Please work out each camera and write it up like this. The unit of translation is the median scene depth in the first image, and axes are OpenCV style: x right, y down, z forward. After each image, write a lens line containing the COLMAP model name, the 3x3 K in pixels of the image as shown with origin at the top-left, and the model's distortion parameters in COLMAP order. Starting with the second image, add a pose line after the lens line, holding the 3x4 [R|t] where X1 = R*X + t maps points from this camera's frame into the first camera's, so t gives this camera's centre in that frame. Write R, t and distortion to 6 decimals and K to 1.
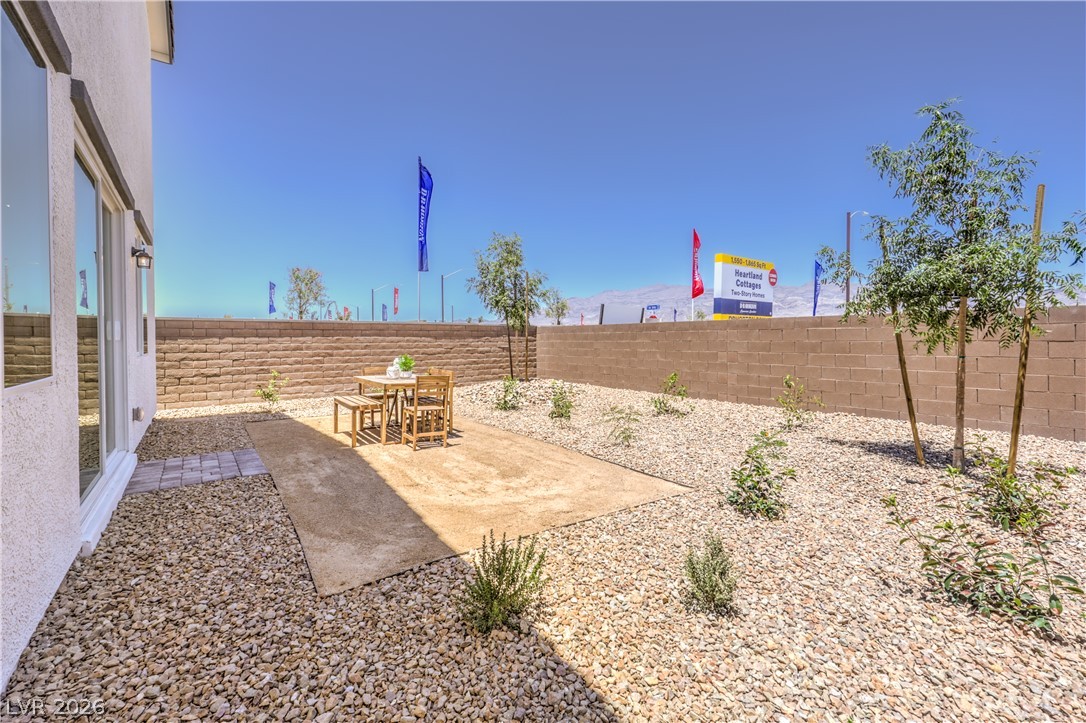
lens RADIAL K [[446.5, 0, 551.9], [0, 446.5, 356.5], [0, 0, 1]] dist [0.001793, -0.000490]
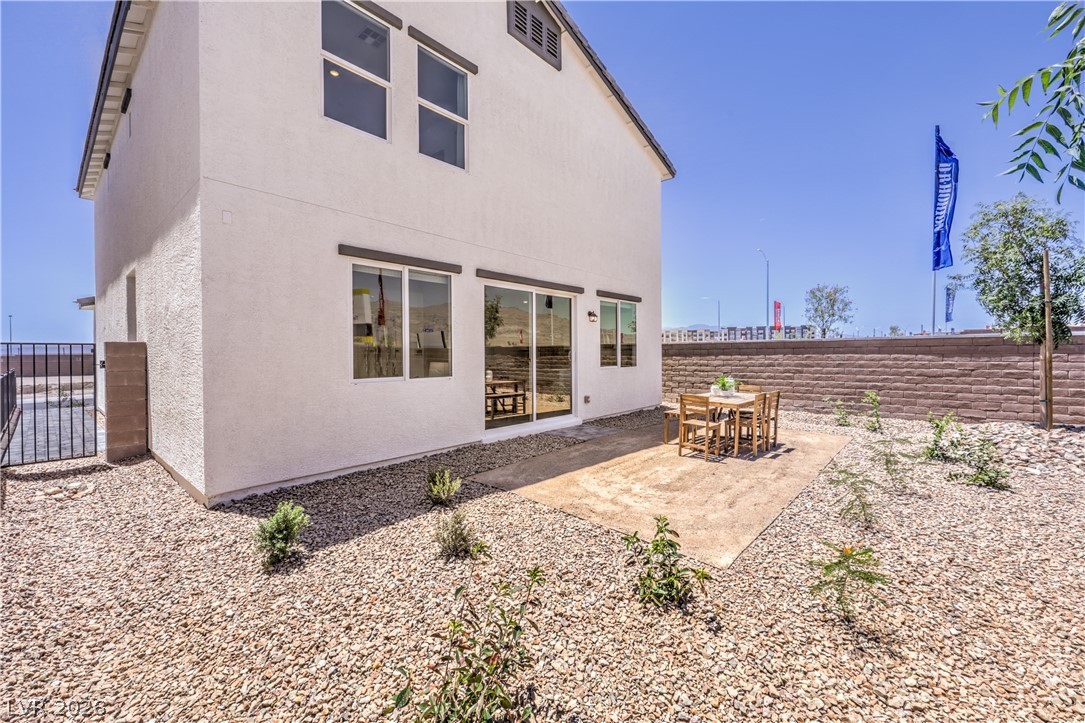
lens RADIAL K [[446.0, 0, 552.6], [0, 446.0, 358.4], [0, 0, 1]] dist [0.001793, -0.000490]
pose [[0.184557, 0.012376, -0.982744, 0.479029], [-0.031346, 0.999486, 0.006700, -0.027135], [0.982322, 0.029568, 0.184850, 0.267492]]
